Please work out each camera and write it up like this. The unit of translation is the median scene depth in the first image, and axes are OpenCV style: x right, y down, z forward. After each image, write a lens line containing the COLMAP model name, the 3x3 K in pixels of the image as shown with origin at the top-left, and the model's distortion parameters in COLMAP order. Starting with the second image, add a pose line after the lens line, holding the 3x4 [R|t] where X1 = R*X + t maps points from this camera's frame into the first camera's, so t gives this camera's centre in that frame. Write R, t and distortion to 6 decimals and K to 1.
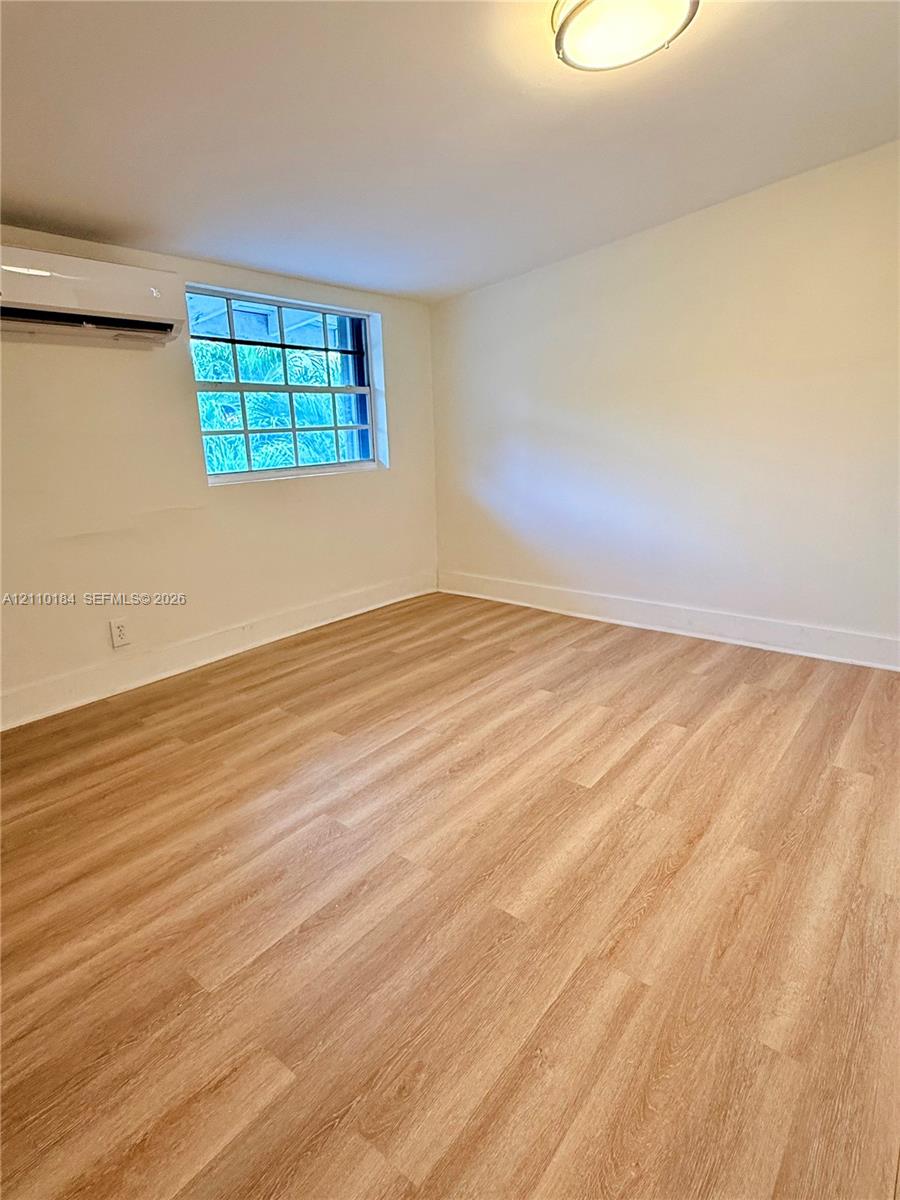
lens RADIAL K [[662.7, 0, 450.0], [0, 662.7, 600.0], [0, 0, 1]] dist [-0.000906, 0.000249]
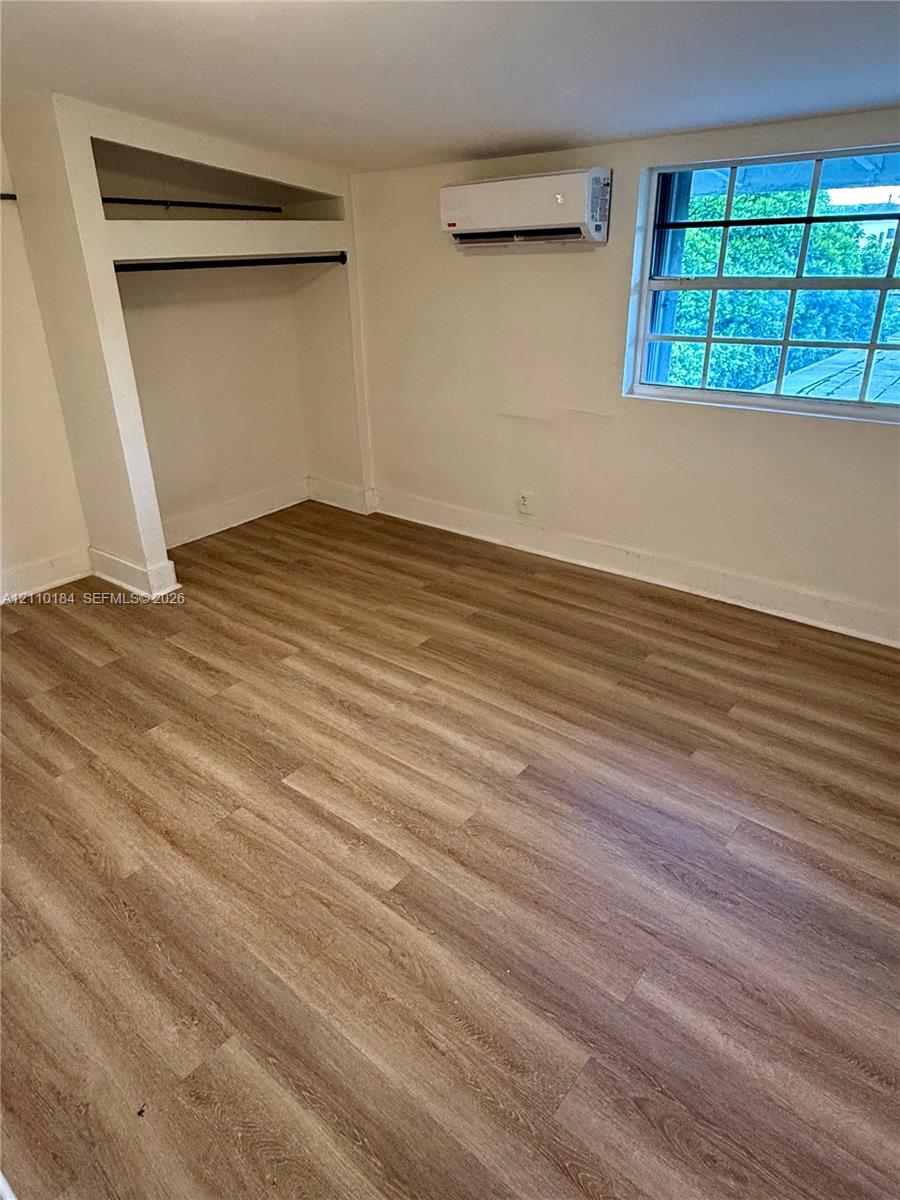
lens RADIAL K [[732.2, 0, 450.0], [0, 732.2, 600.0], [0, 0, 1]] dist [-0.001166, 0.000825]
pose [[-0.038168, 0.450846, -0.891785, 0.902363], [-0.230109, 0.864486, 0.446893, -0.422120], [0.972416, 0.222265, 0.070748, 0.951473]]
